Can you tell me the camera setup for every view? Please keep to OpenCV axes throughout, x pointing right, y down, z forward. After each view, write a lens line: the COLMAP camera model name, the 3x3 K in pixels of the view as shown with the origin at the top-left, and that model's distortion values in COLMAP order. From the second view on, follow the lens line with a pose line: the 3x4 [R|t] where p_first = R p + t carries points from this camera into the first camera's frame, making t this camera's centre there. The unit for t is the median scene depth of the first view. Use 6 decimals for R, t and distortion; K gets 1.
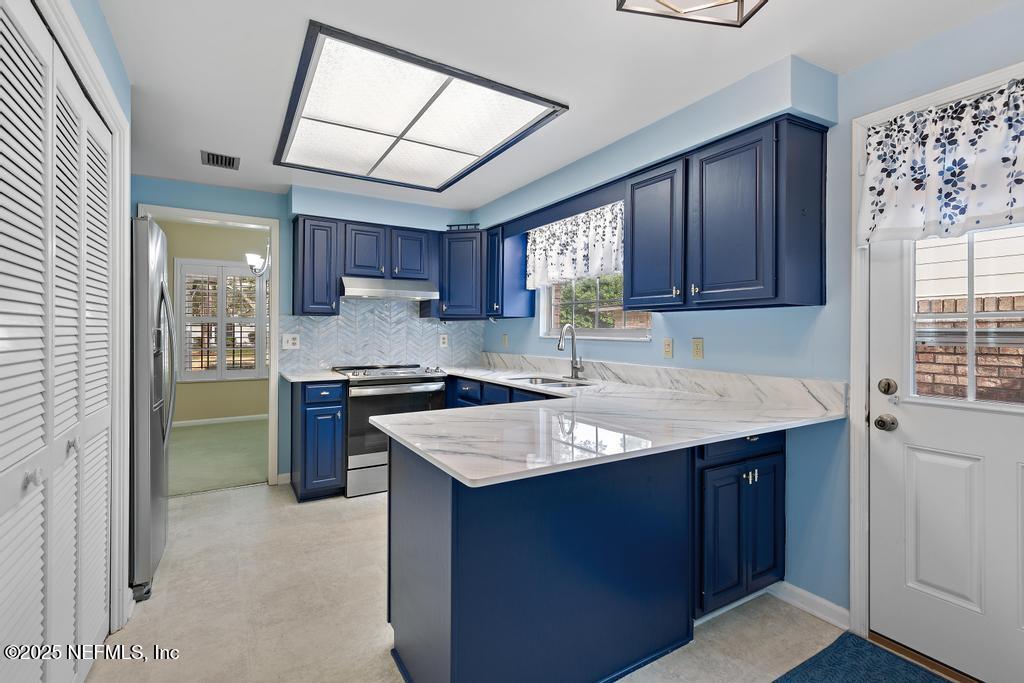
lens RADIAL K [[474.1, 0, 520.1], [0, 474.1, 330.0], [0, 0, 1]] dist [0.003573, -0.000236]
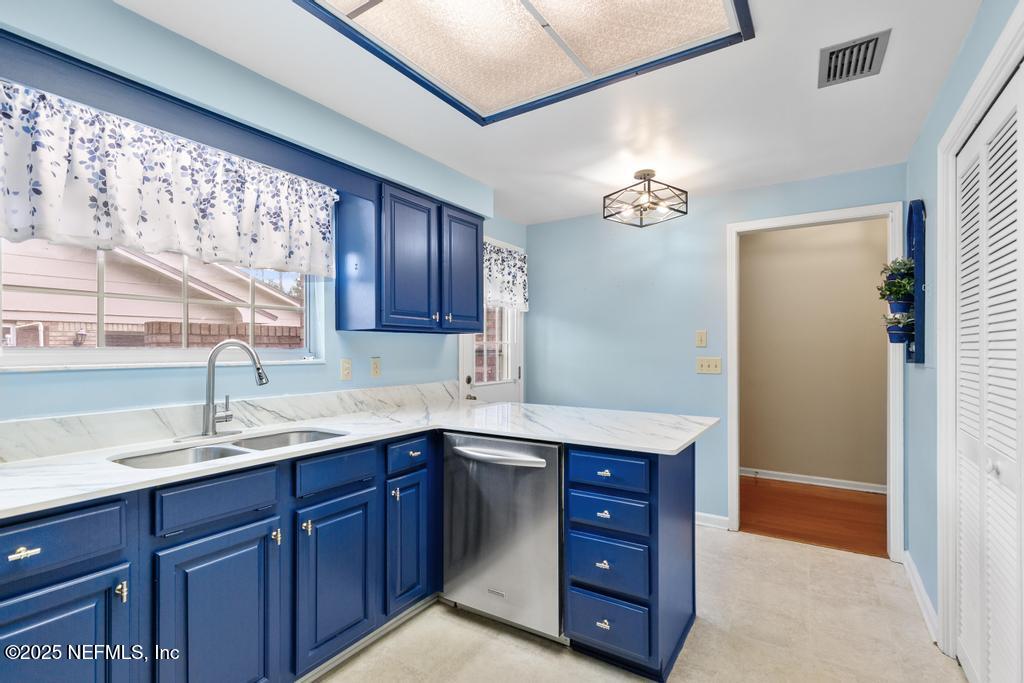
lens RADIAL K [[486.6, 0, 514.4], [0, 486.6, 356.2], [0, 0, 1]] dist [0.008910, -0.000544]
pose [[-0.441048, -0.013520, 0.897382, -0.507762], [0.001105, 0.999878, 0.015607, -0.001764], [-0.897483, 0.007875, -0.440979, 0.836071]]
